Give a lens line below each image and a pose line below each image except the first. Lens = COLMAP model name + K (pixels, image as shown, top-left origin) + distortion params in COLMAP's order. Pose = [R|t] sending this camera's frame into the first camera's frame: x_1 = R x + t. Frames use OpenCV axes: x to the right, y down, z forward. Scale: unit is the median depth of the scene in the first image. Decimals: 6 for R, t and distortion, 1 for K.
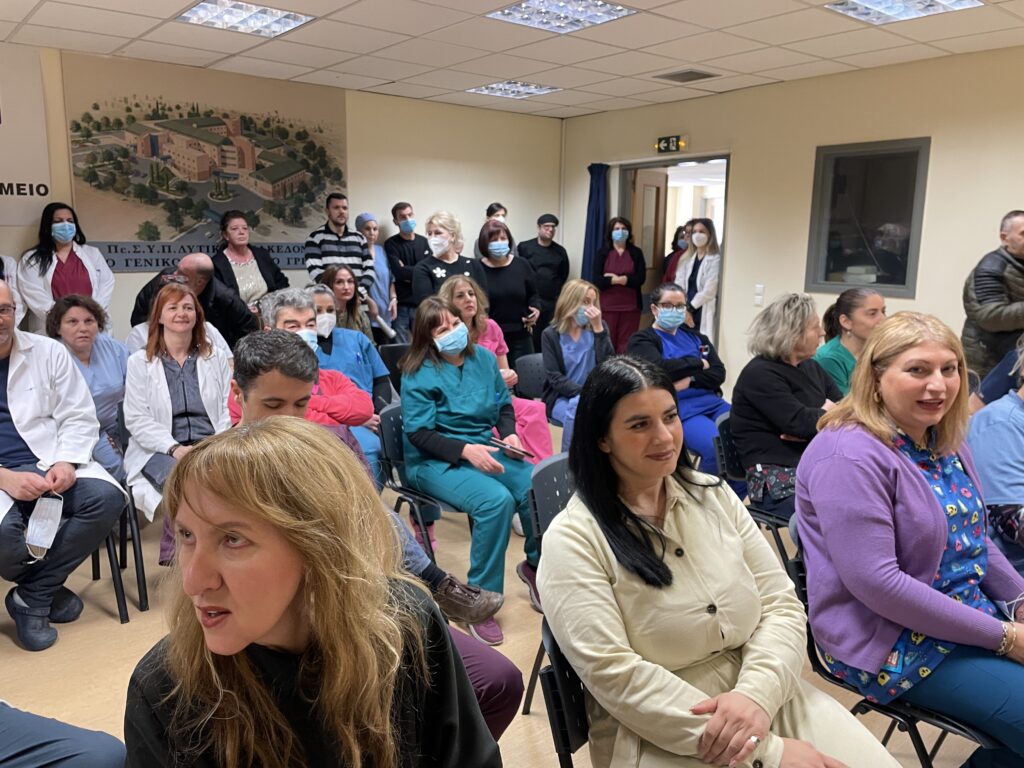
lens RADIAL K [[782.4, 0, 503.7], [0, 782.4, 374.5], [0, 0, 1]] dist [0.085438, -0.114508]
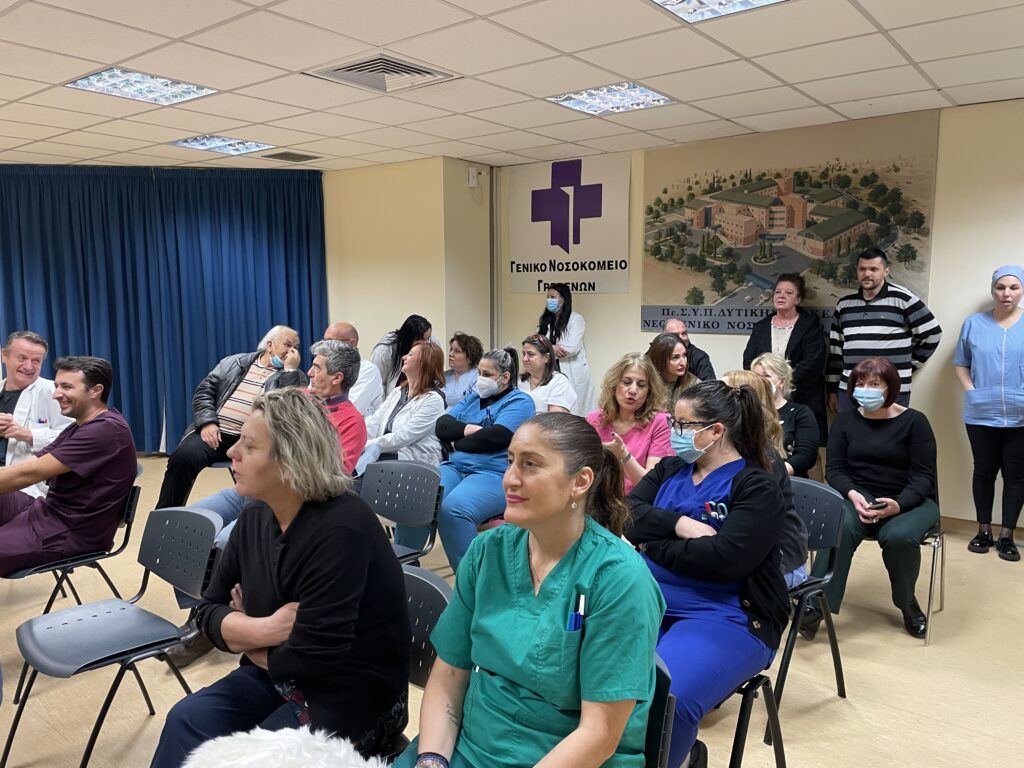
lens RADIAL K [[782.4, 0, 514.2], [0, 782.4, 386.6], [0, 0, 1]] dist [0.085438, -0.114508]
pose [[0.201460, 0.104288, -0.973929, 0.551947], [-0.169426, 0.983038, 0.070217, -0.089443], [0.964732, 0.150863, 0.215712, 0.530308]]
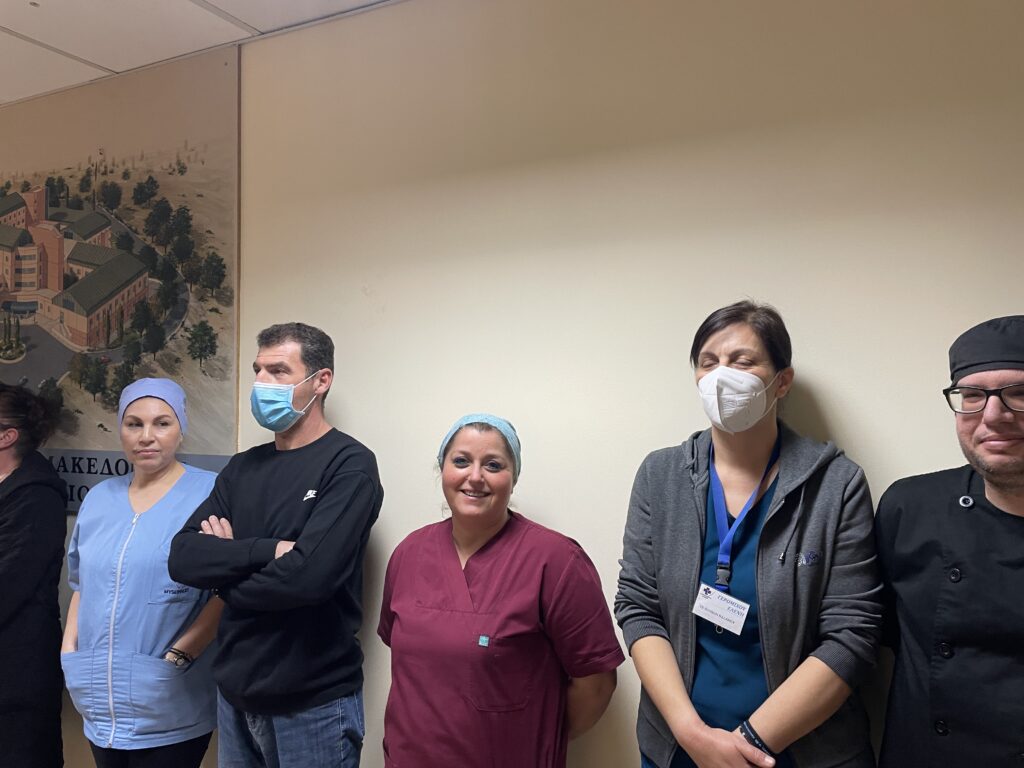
lens RADIAL K [[782.4, 0, 520.0], [0, 782.4, 377.3], [0, 0, 1]] dist [0.085438, -0.114508]
pose [[0.403709, -0.033176, -0.914286, 0.206567], [-0.154870, 0.982442, -0.104033, -0.212342], [0.901684, 0.183594, 0.391483, 1.116506]]
